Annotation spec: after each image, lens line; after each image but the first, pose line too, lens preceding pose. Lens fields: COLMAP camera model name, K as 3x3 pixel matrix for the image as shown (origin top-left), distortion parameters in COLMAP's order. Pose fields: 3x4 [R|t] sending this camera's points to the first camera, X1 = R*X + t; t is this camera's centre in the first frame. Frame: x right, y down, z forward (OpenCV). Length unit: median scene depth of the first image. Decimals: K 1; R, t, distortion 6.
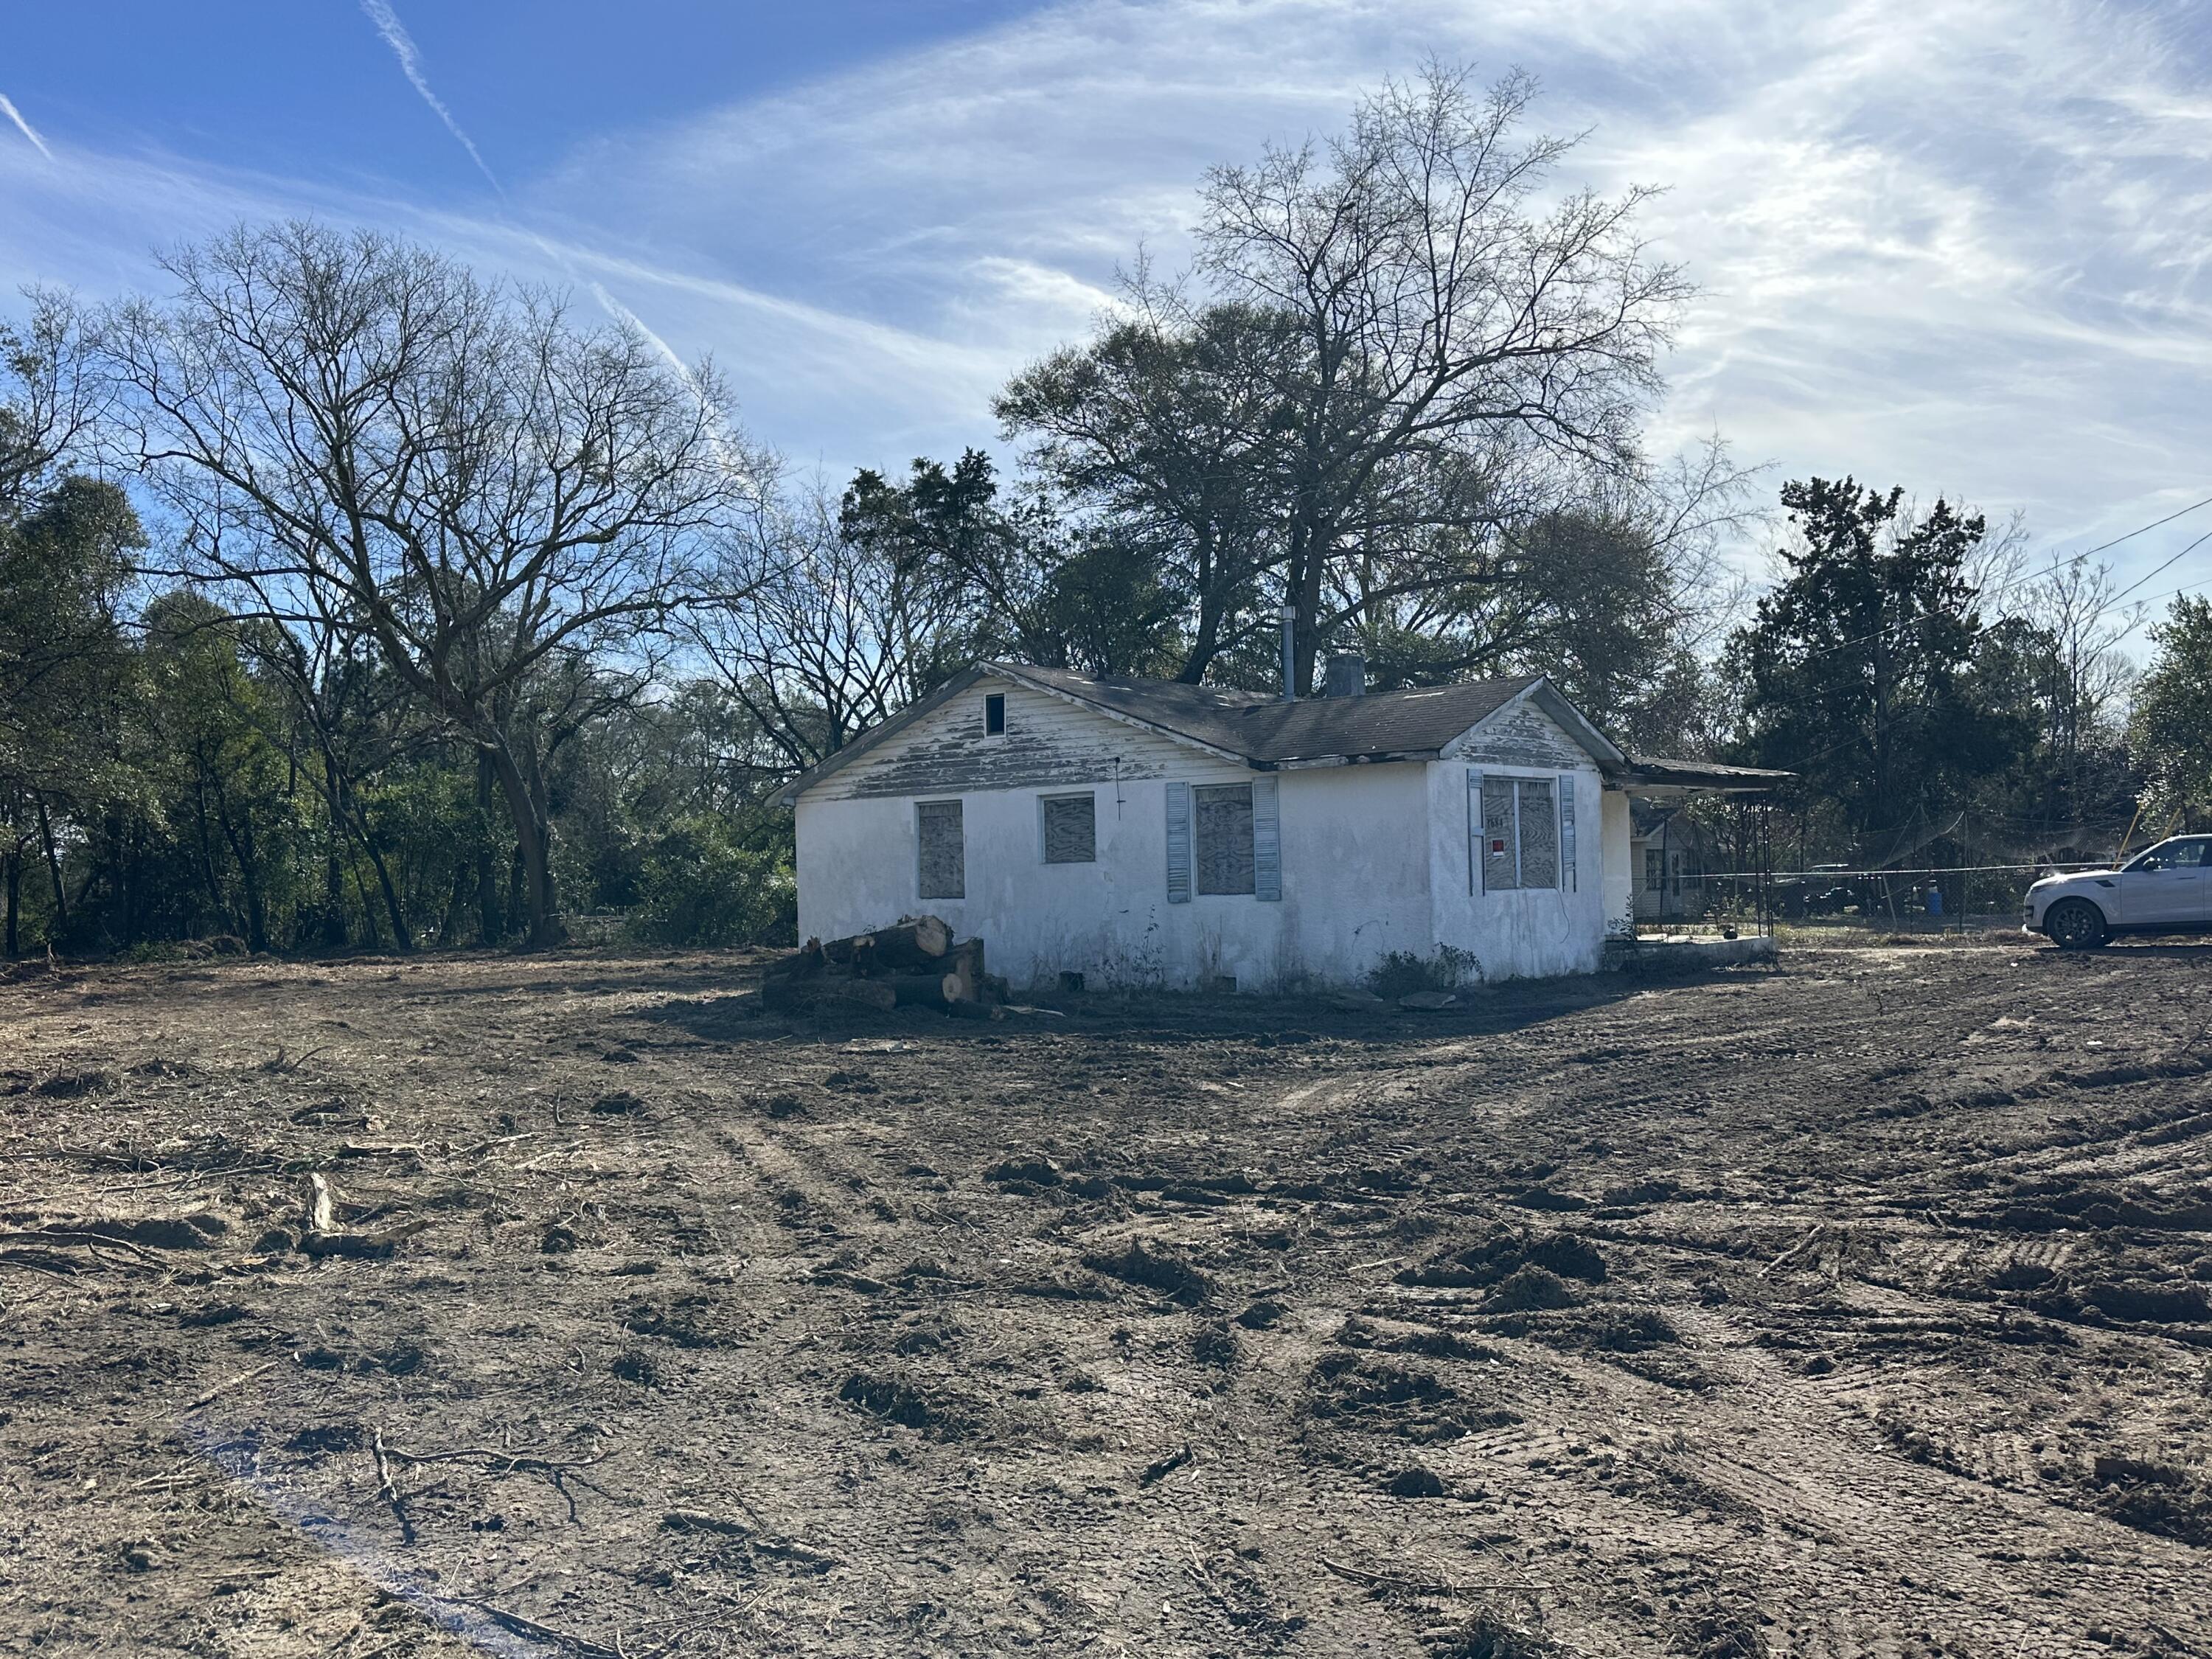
lens RADIAL K [[1811.3, 0, 1114.2], [0, 1811.3, 826.7], [0, 0, 1]] dist [0.046636, -0.000039]
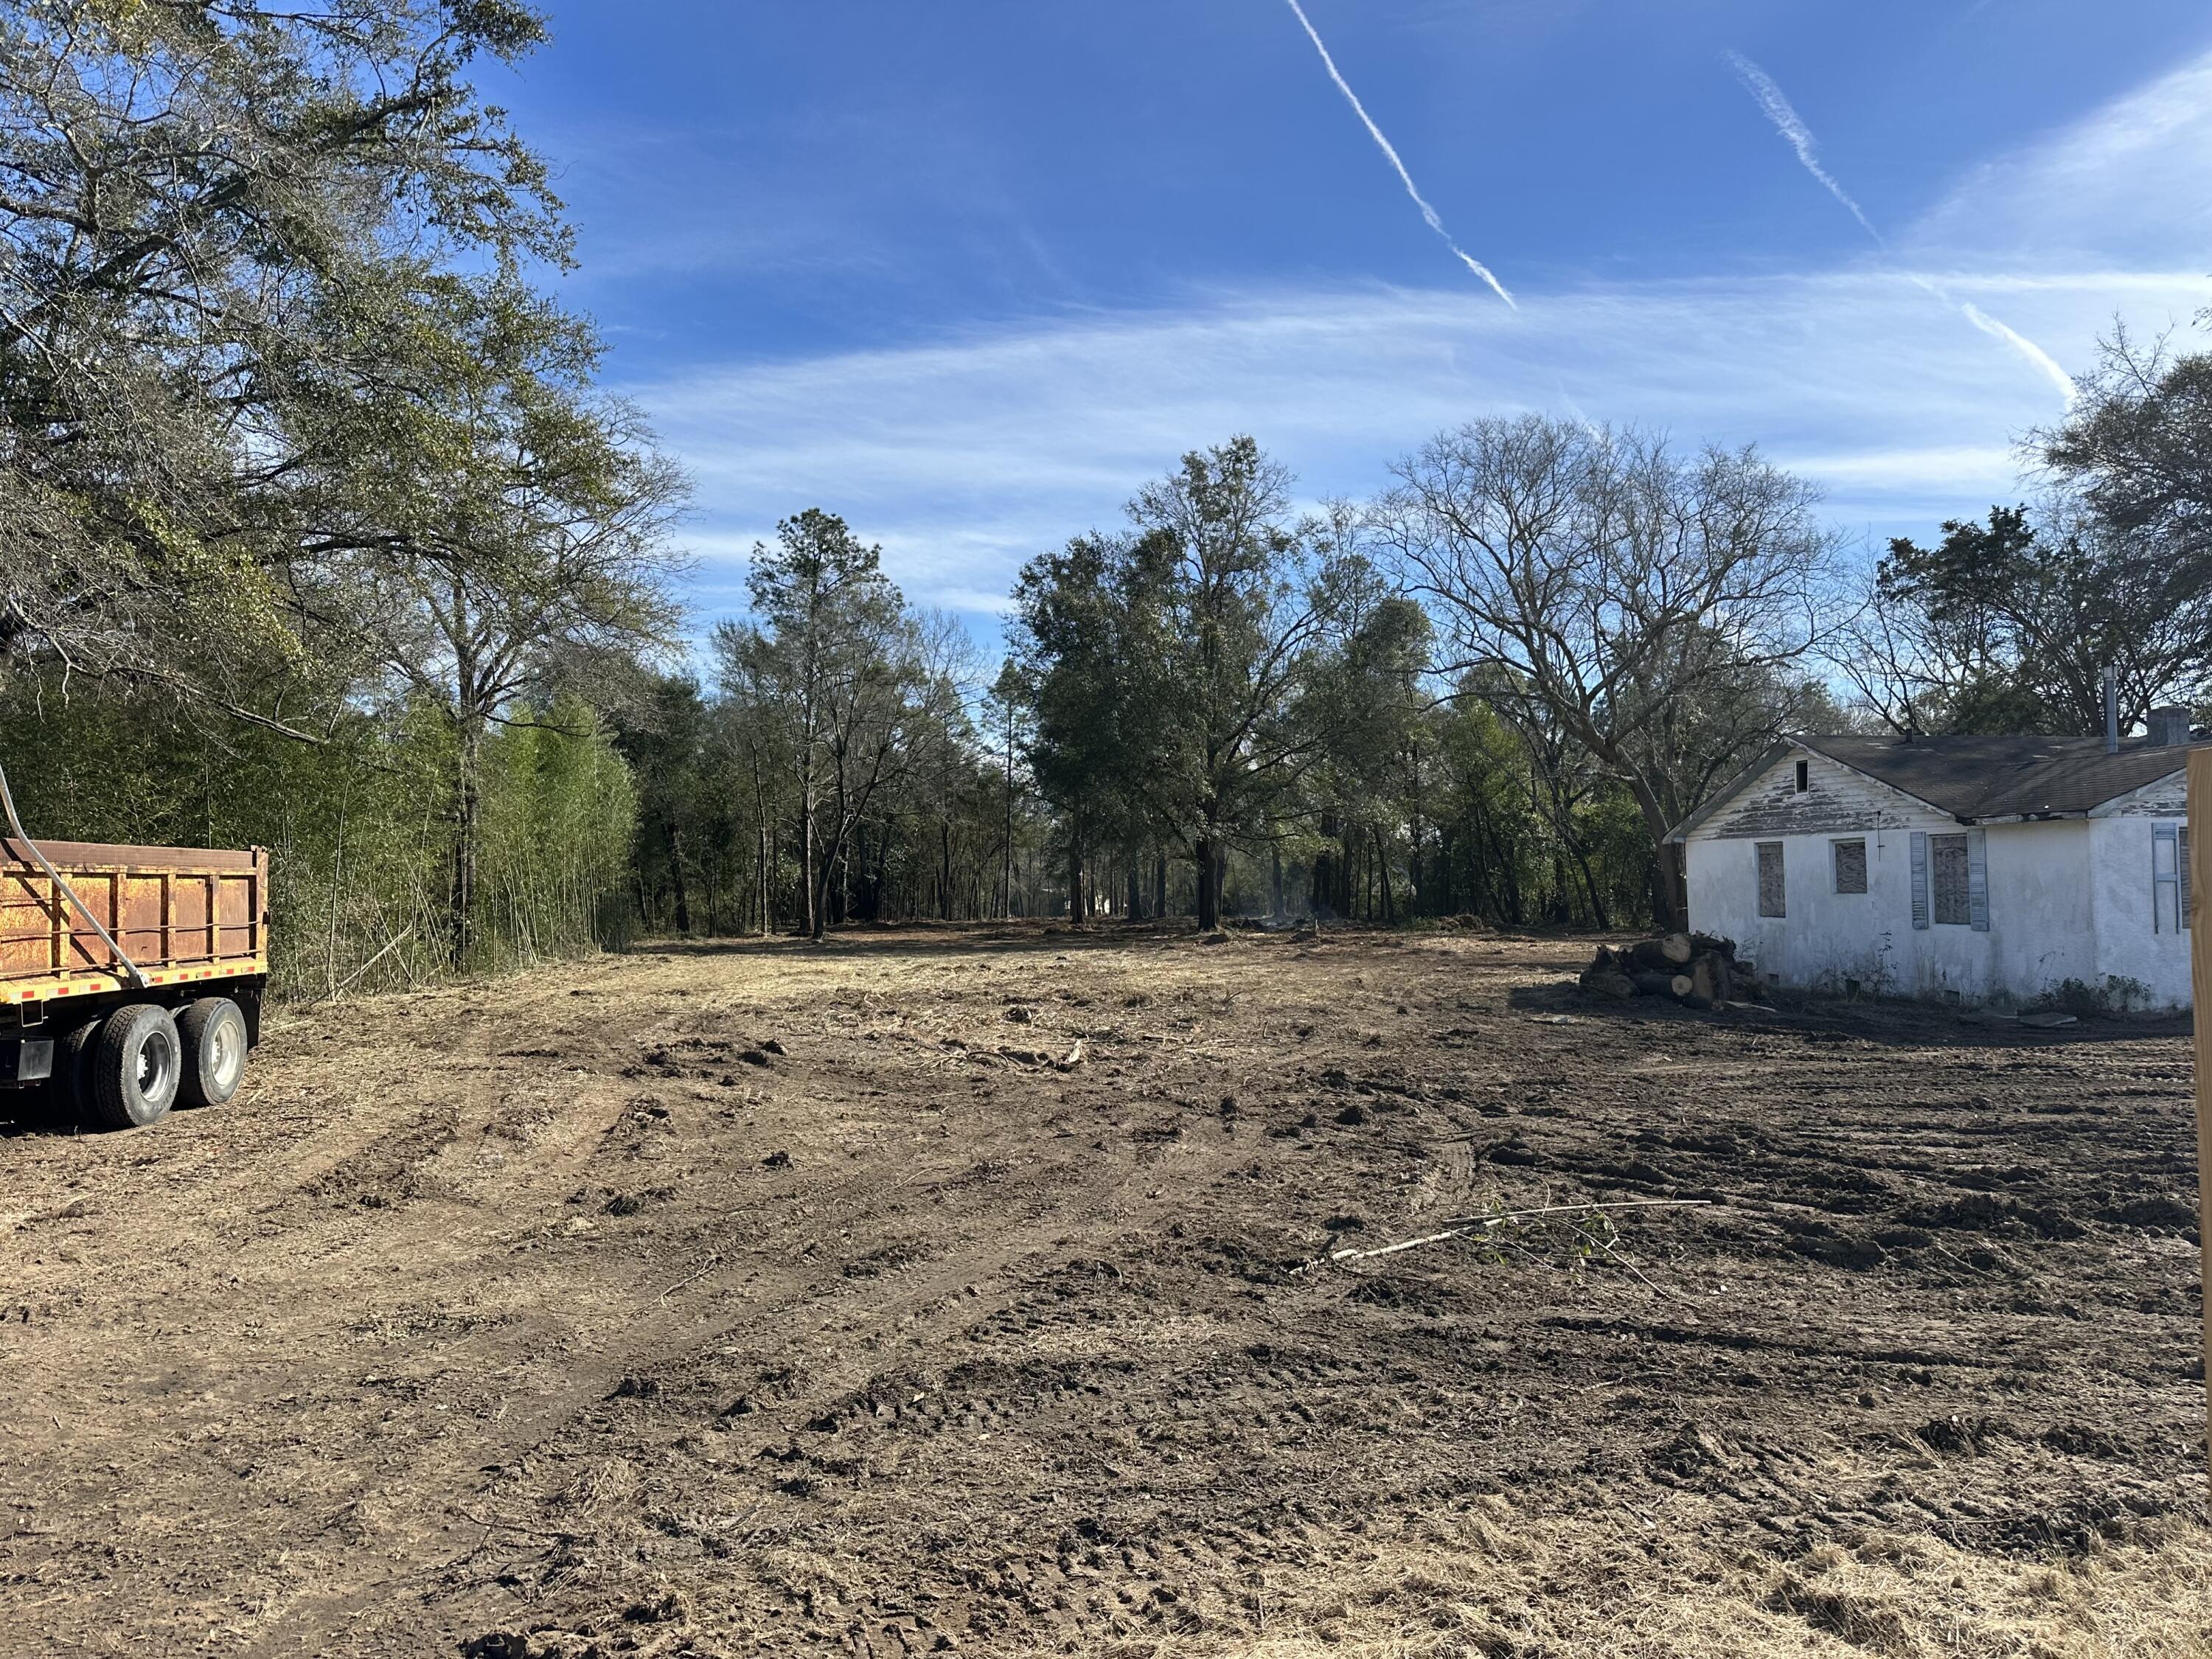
lens RADIAL K [[1550.1, 0, 1105.2], [0, 1550.1, 833.6], [0, 0, 1]] dist [-0.001296, -0.008880]
pose [[0.719379, -0.005958, -0.694593, 0.336955], [0.013992, 0.999885, 0.005914, -0.033947], [0.694477, -0.013973, 0.719379, -0.137782]]
